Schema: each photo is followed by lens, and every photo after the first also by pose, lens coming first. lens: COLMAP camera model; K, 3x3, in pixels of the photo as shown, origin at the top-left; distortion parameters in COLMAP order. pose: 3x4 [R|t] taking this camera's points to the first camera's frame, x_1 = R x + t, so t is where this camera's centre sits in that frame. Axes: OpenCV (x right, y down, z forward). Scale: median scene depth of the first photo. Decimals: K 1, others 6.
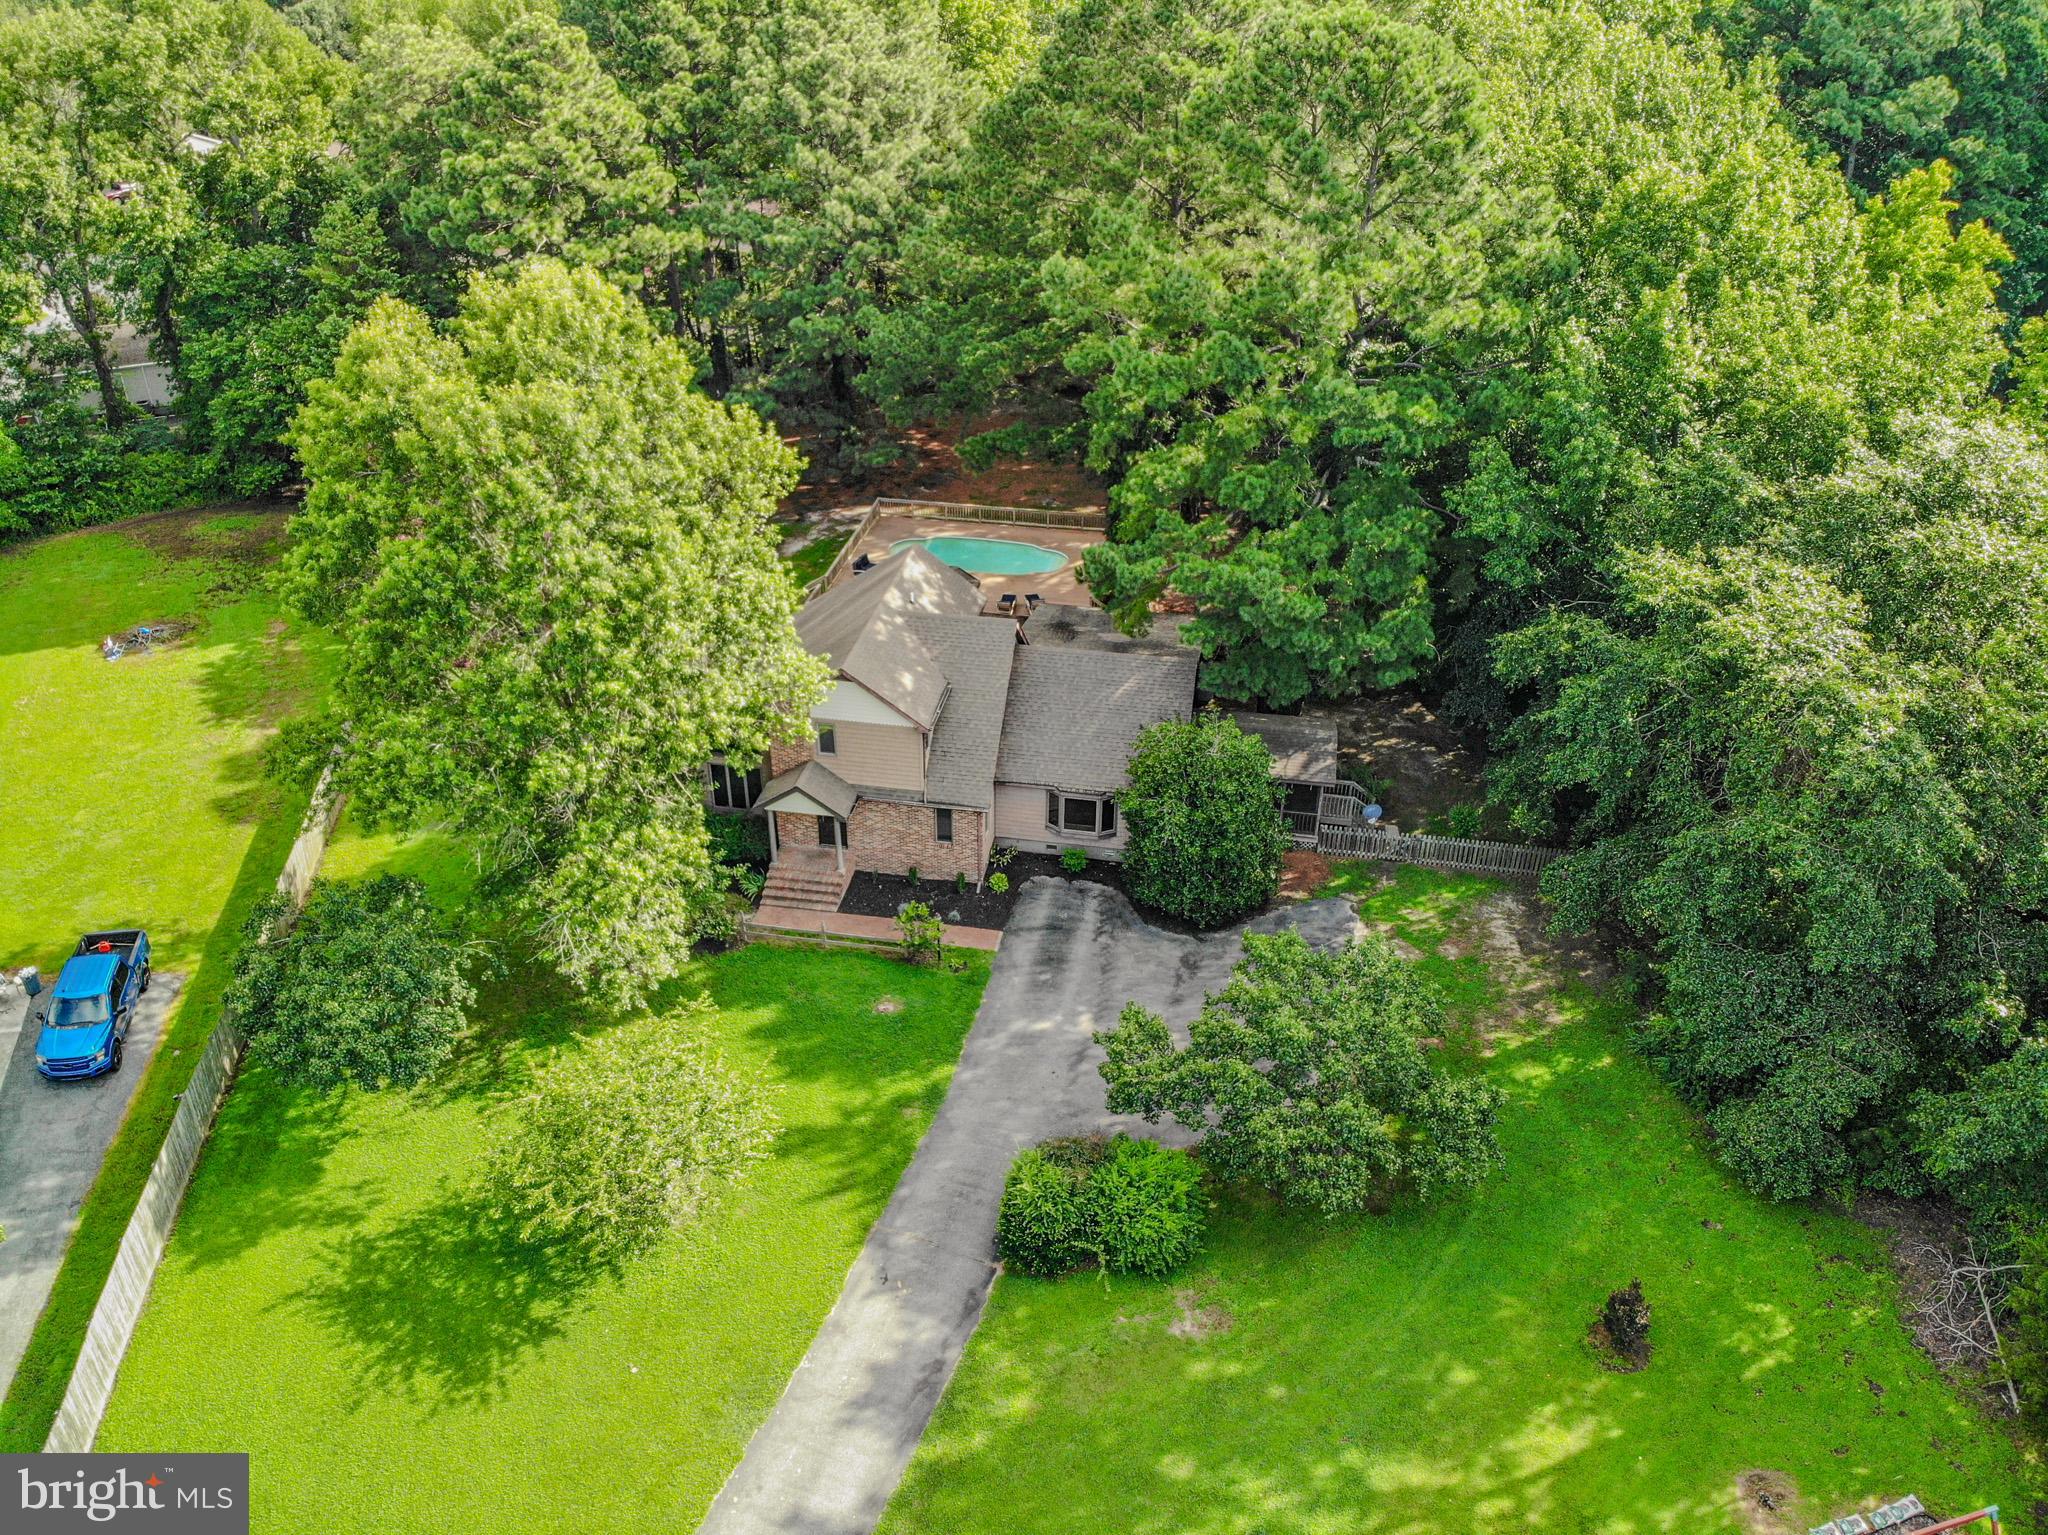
lens RADIAL K [[1501.1, 0, 1024.0], [0, 1501.1, 767.5], [0, 0, 1]] dist [0.048221, -0.168901]
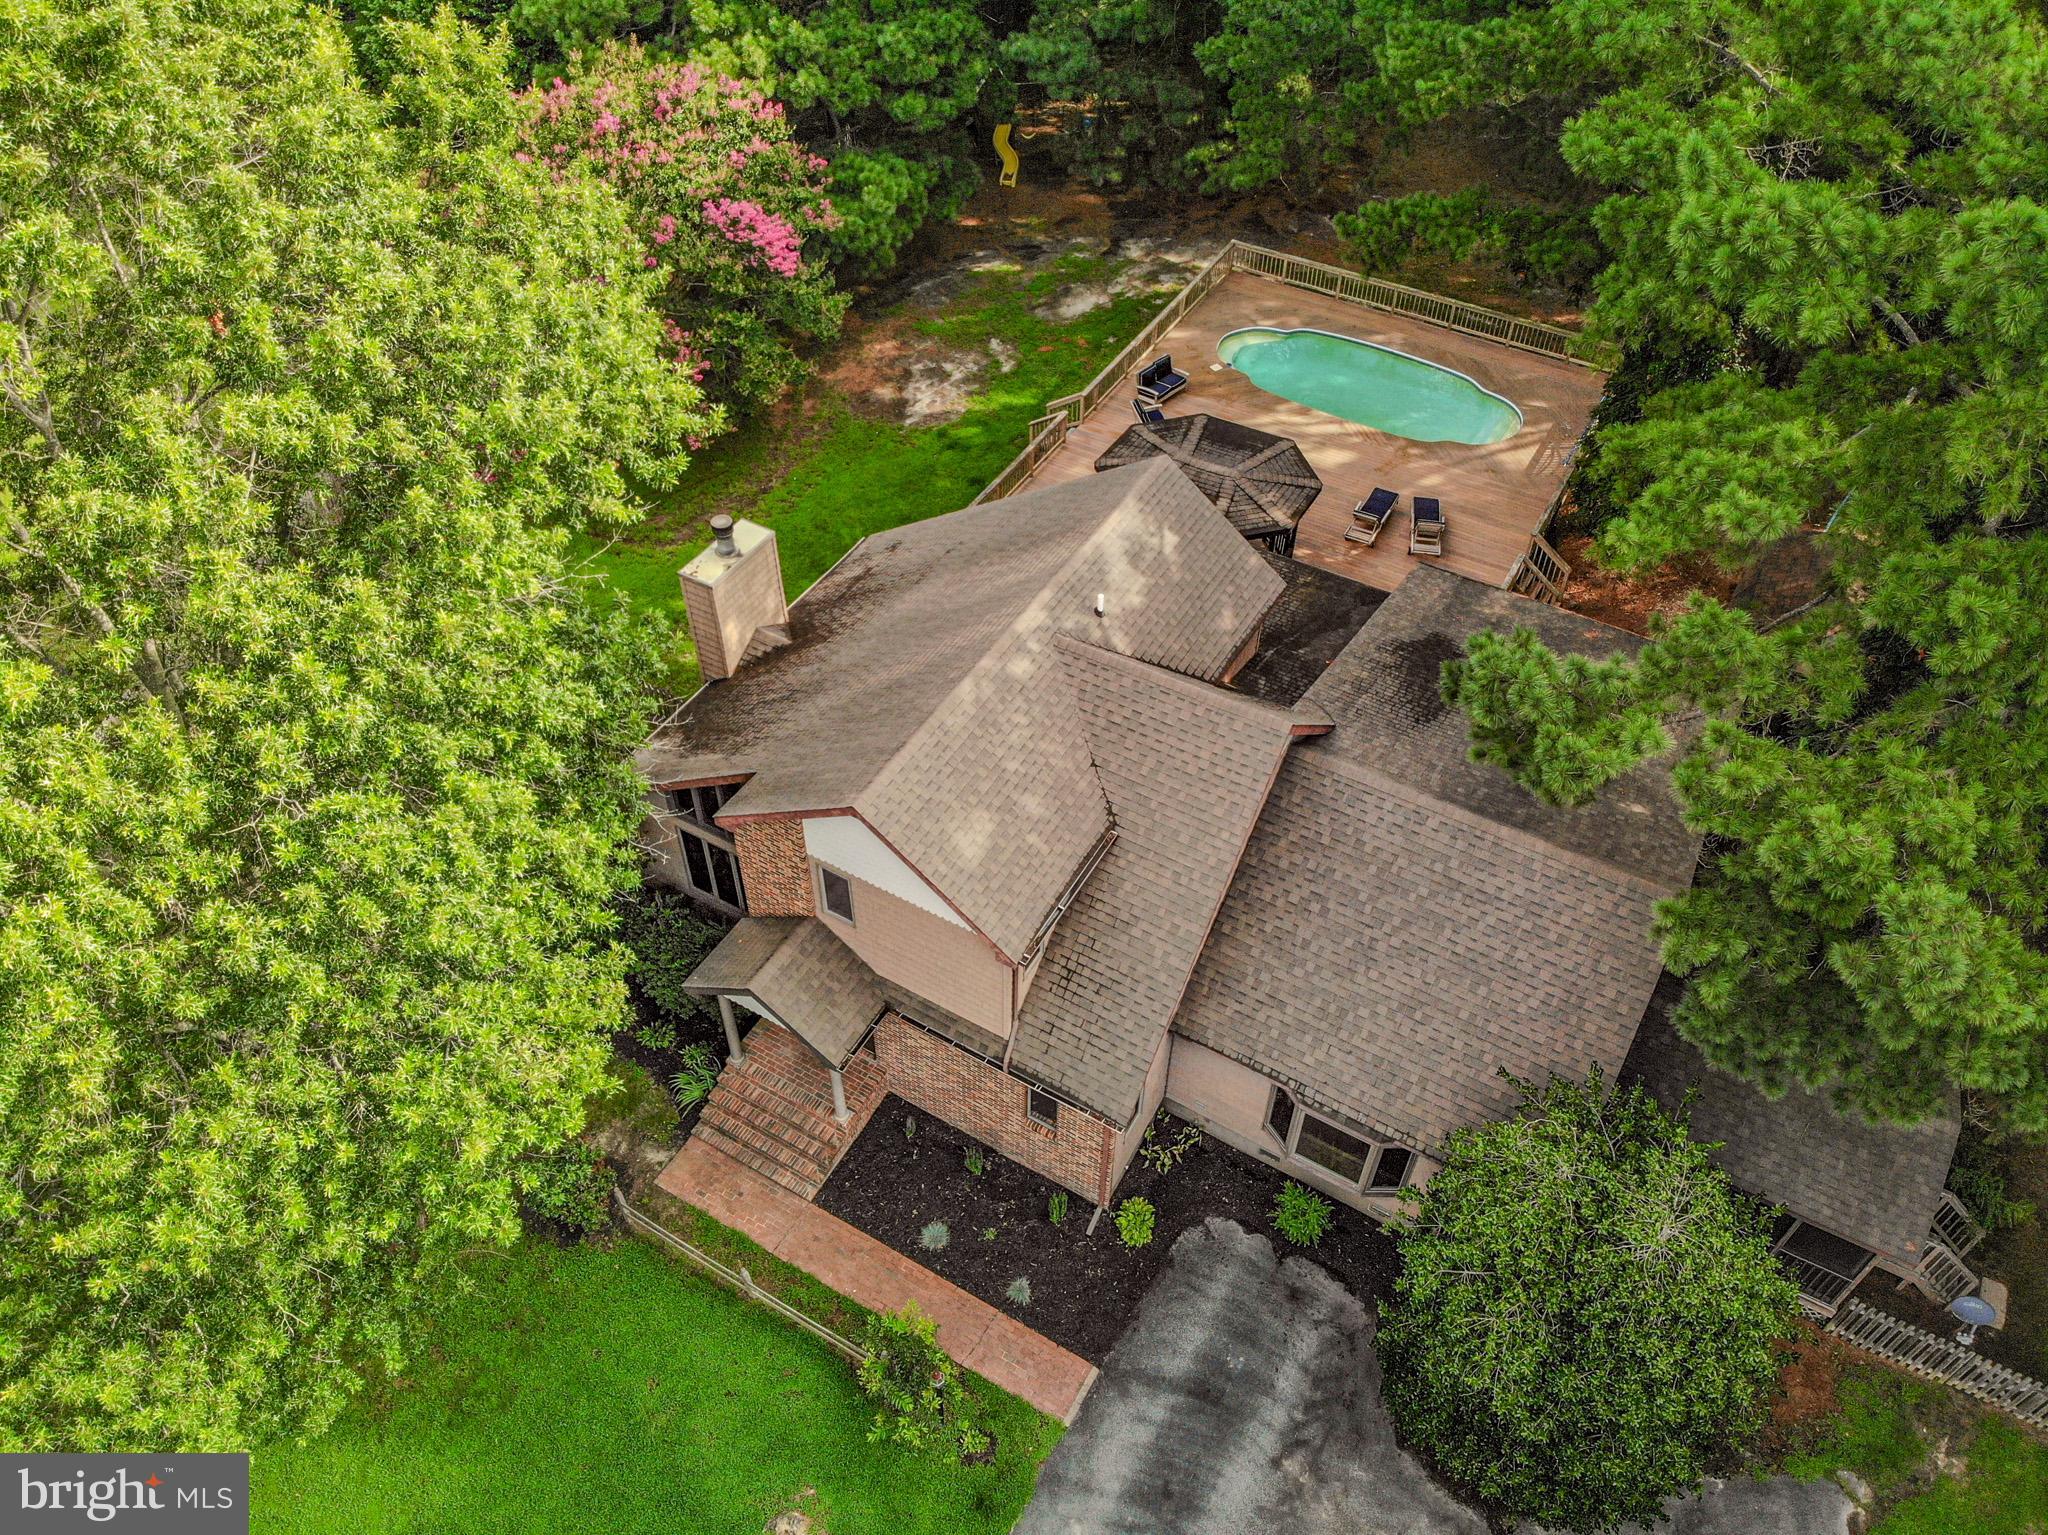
lens RADIAL K [[1501.1, 0, 1024.0], [0, 1501.1, 767.5], [0, 0, 1]] dist [0.048221, -0.168901]
pose [[0.938702, 0.250108, -0.237244, 0.029055], [-0.183450, 0.945087, 0.270475, -0.193707], [0.291864, -0.210373, 0.933037, 0.560524]]
